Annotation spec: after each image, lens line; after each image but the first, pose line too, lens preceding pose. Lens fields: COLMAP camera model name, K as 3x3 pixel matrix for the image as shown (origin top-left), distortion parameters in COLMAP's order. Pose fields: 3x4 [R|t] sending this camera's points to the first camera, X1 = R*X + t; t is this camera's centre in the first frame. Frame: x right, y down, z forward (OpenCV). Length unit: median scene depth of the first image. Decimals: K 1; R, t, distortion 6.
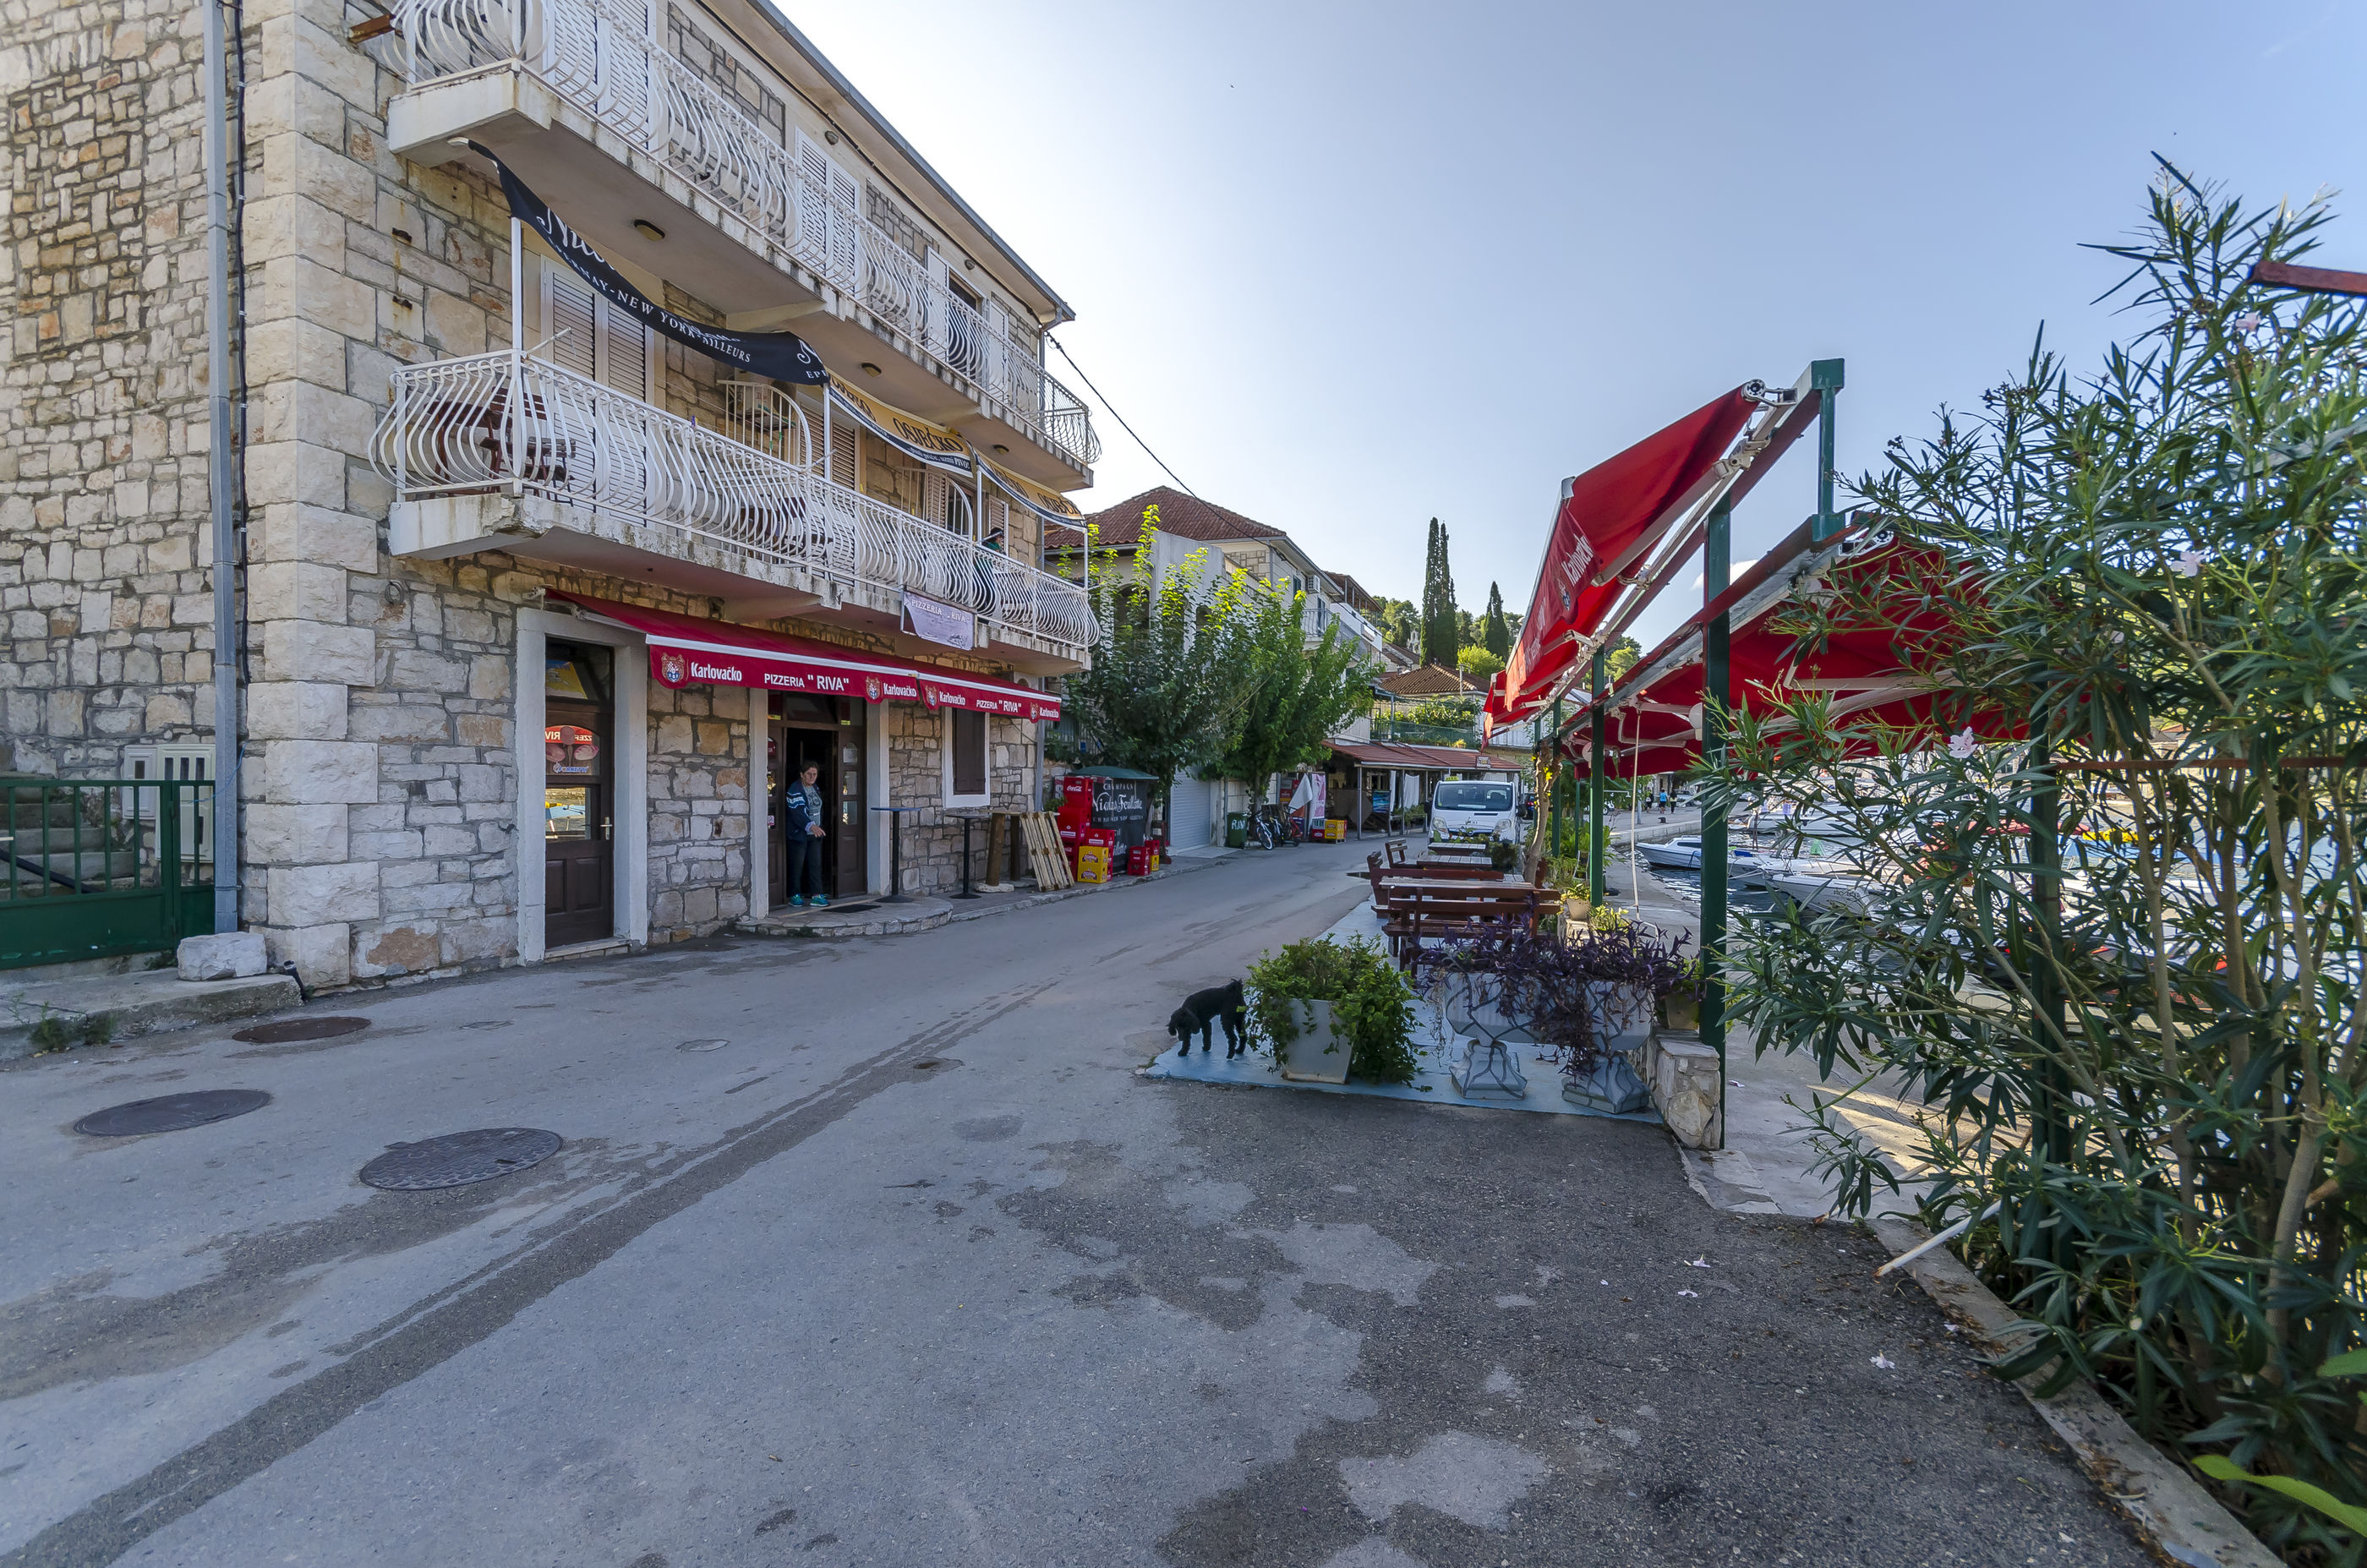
lens RADIAL K [[1079.0, 0, 1183.7], [0, 1079.0, 789.7], [0, 0, 1]] dist [0.002816, 0.000766]
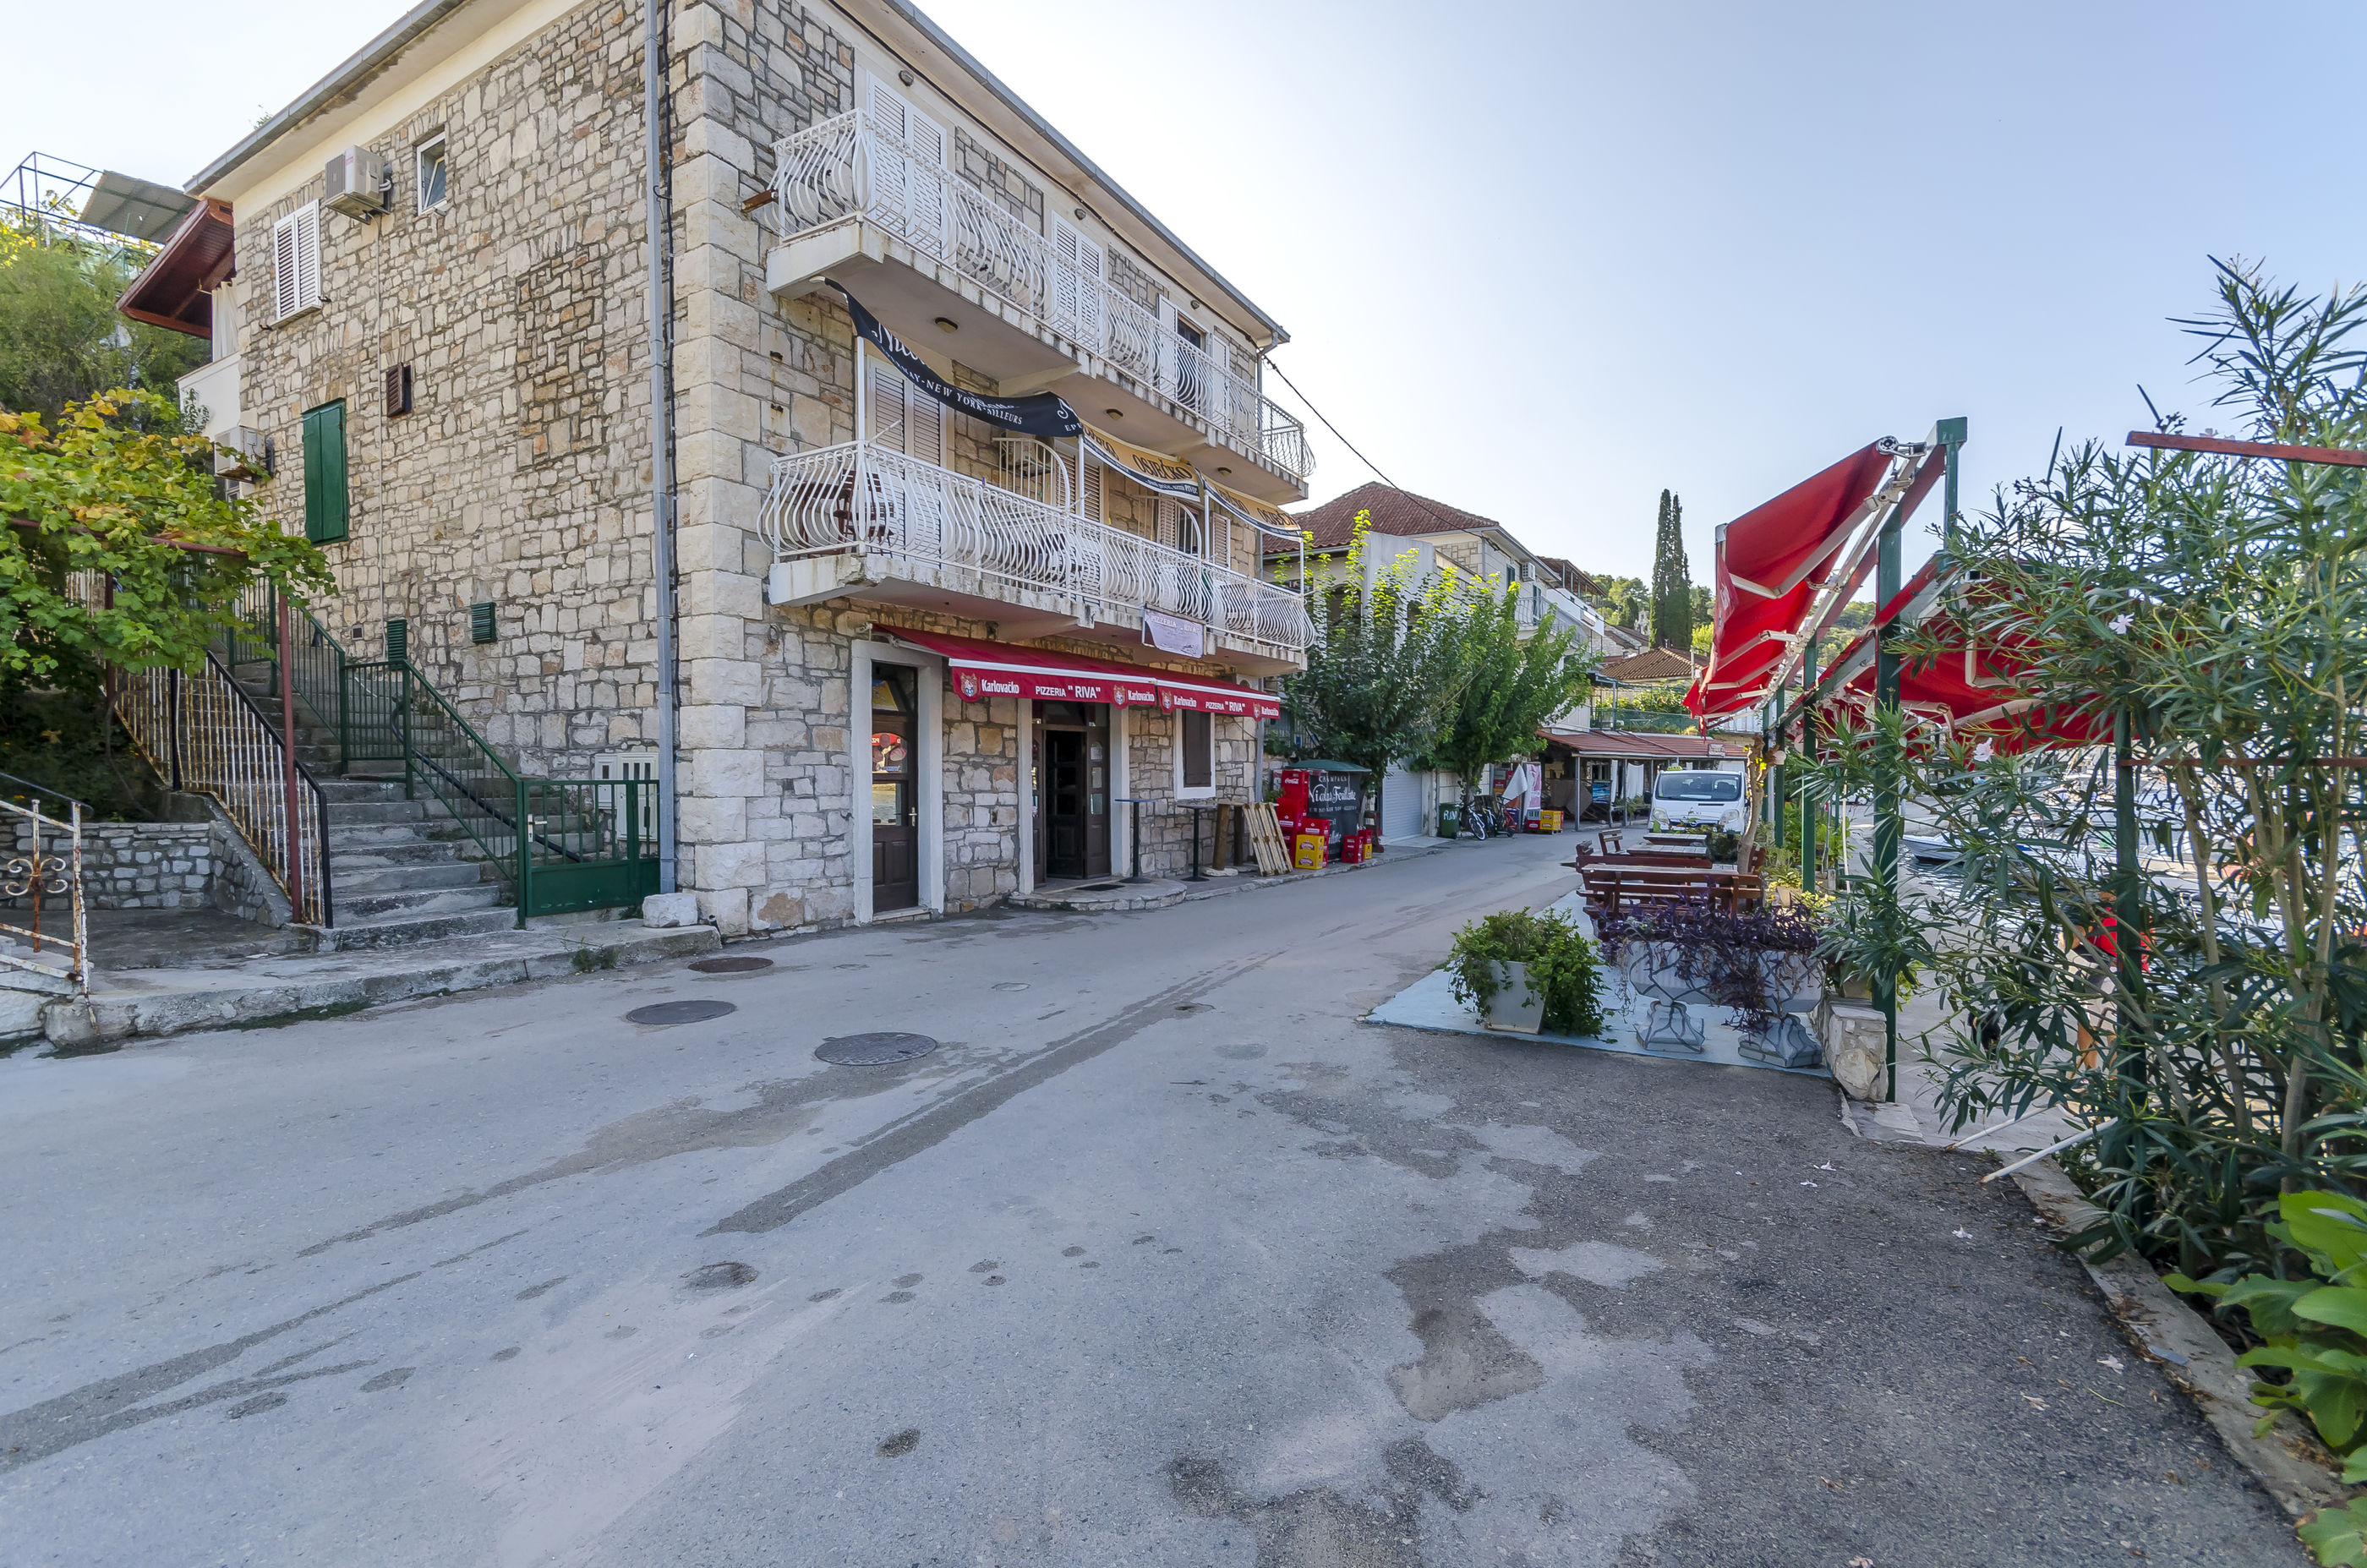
lens RADIAL K [[1079.0, 0, 1183.7], [0, 1079.0, 789.7], [0, 0, 1]] dist [0.002816, 0.000766]
pose [[0.981365, -0.003957, -0.192112, -0.001505], [0.005516, 0.999956, 0.007581, -0.002587], [0.192074, -0.008499, 0.981344, -0.165350]]
